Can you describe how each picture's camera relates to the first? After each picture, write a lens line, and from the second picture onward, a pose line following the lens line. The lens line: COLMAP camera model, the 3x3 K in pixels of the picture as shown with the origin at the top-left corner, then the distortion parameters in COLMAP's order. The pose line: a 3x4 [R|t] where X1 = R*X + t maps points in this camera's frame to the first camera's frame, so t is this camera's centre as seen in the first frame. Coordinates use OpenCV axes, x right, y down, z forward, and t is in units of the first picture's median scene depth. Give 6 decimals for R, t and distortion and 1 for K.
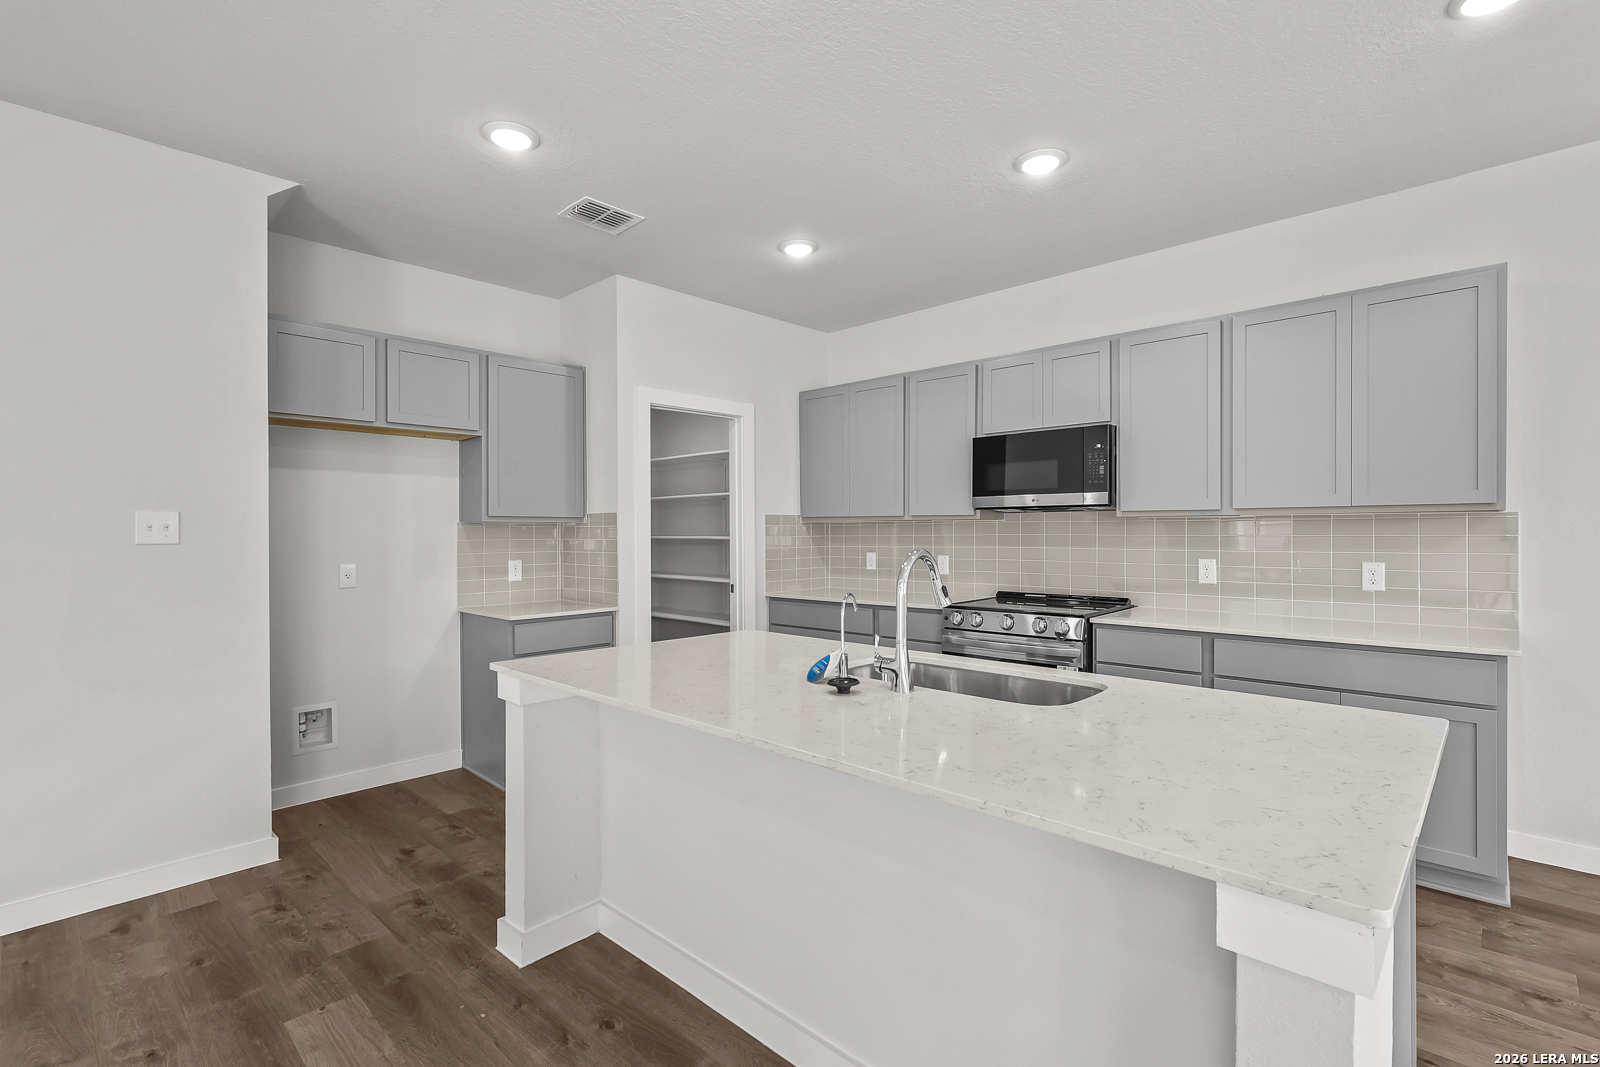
lens RADIAL K [[739.8, 0, 793.4], [0, 739.8, 534.8], [0, 0, 1]] dist [-0.006675, 0.000652]
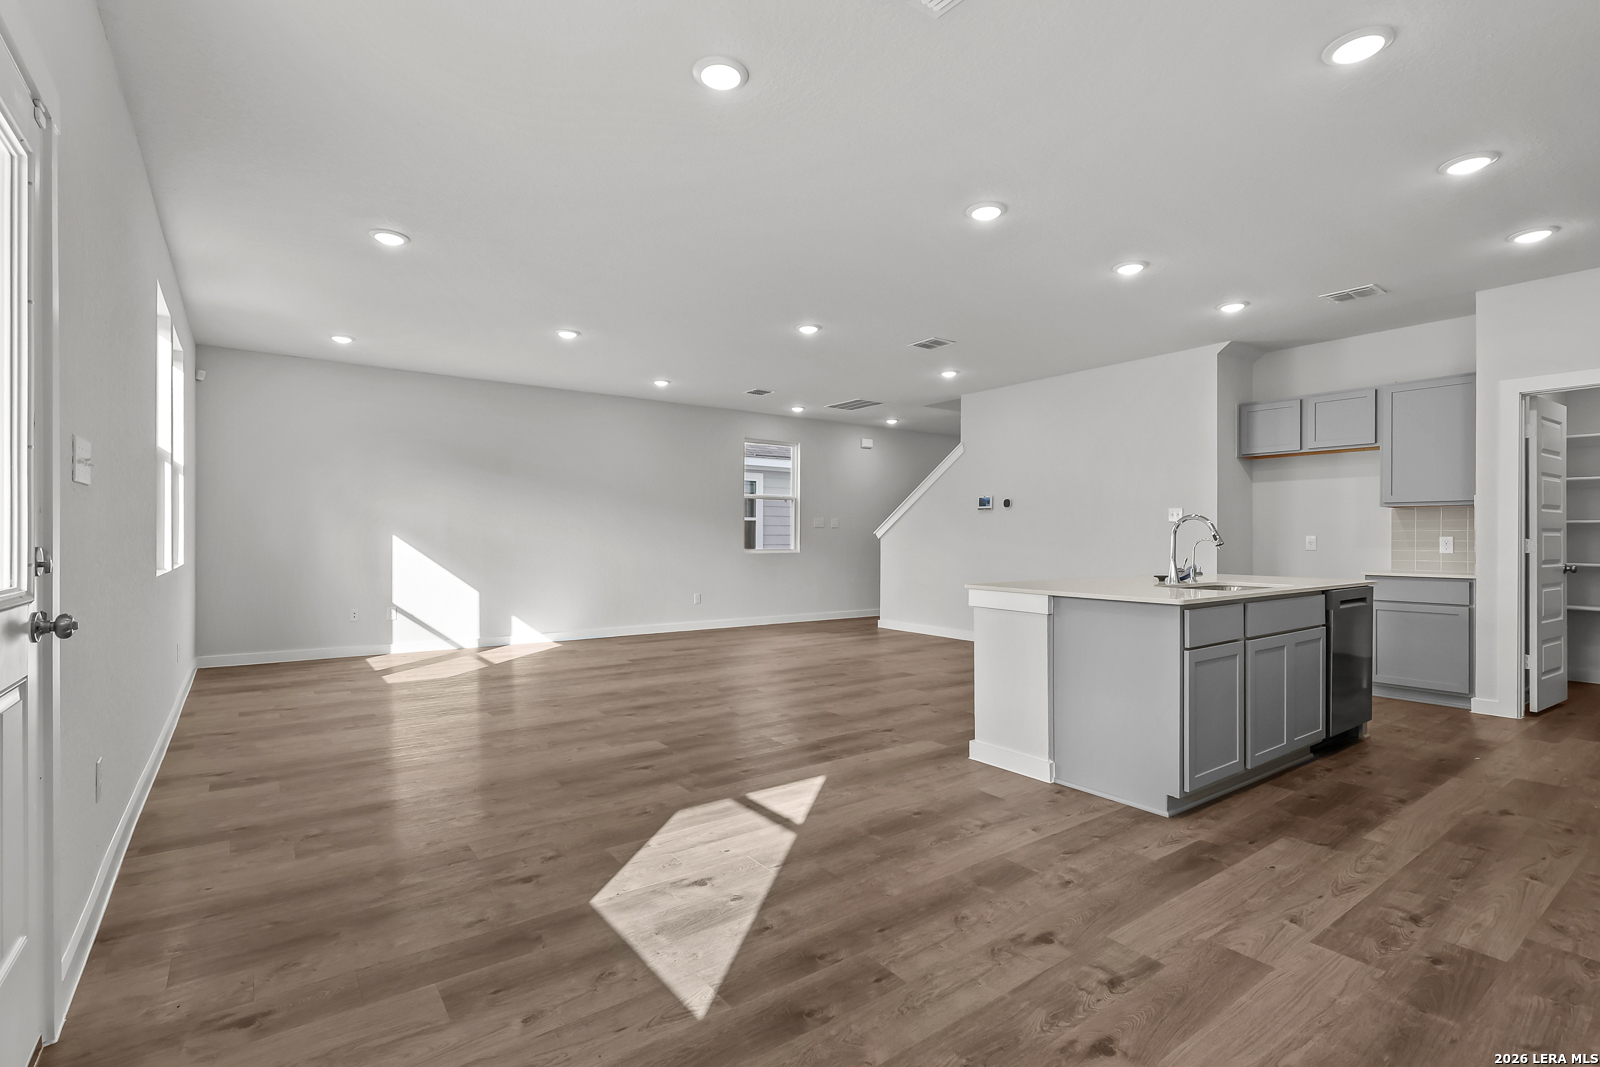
lens RADIAL K [[743.6, 0, 796.2], [0, 743.6, 536.1], [0, 0, 1]] dist [-0.002922, -0.000052]
pose [[-0.175000, 0.004476, -0.984558, 1.204290], [-0.006010, 0.999966, 0.005615, 0.037468], [0.984550, 0.006899, -0.174967, 0.159082]]
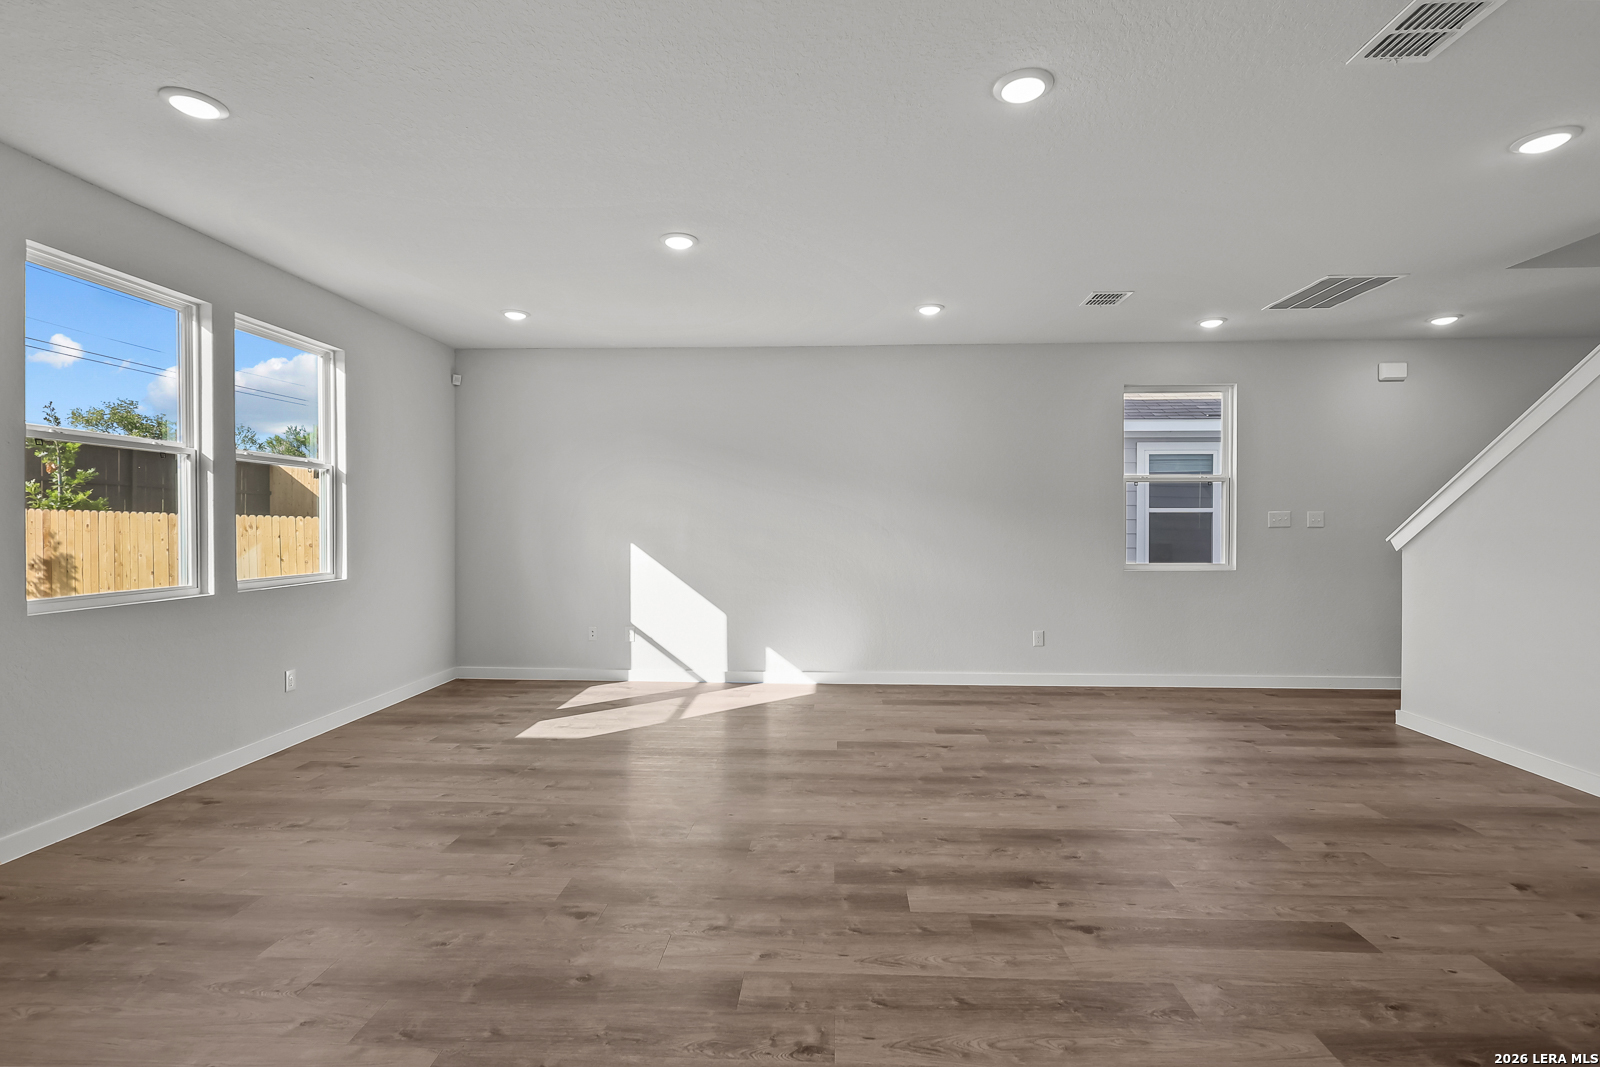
lens RADIAL K [[741.7, 0, 803.9], [0, 741.7, 528.8], [0, 0, 1]] dist [-0.001989, 0.000313]
pose [[-0.751561, 0.009706, -0.659592, 0.293945], [0.002391, 0.999925, 0.011990, 0.002371], [0.659659, 0.007434, -0.751528, 0.278472]]
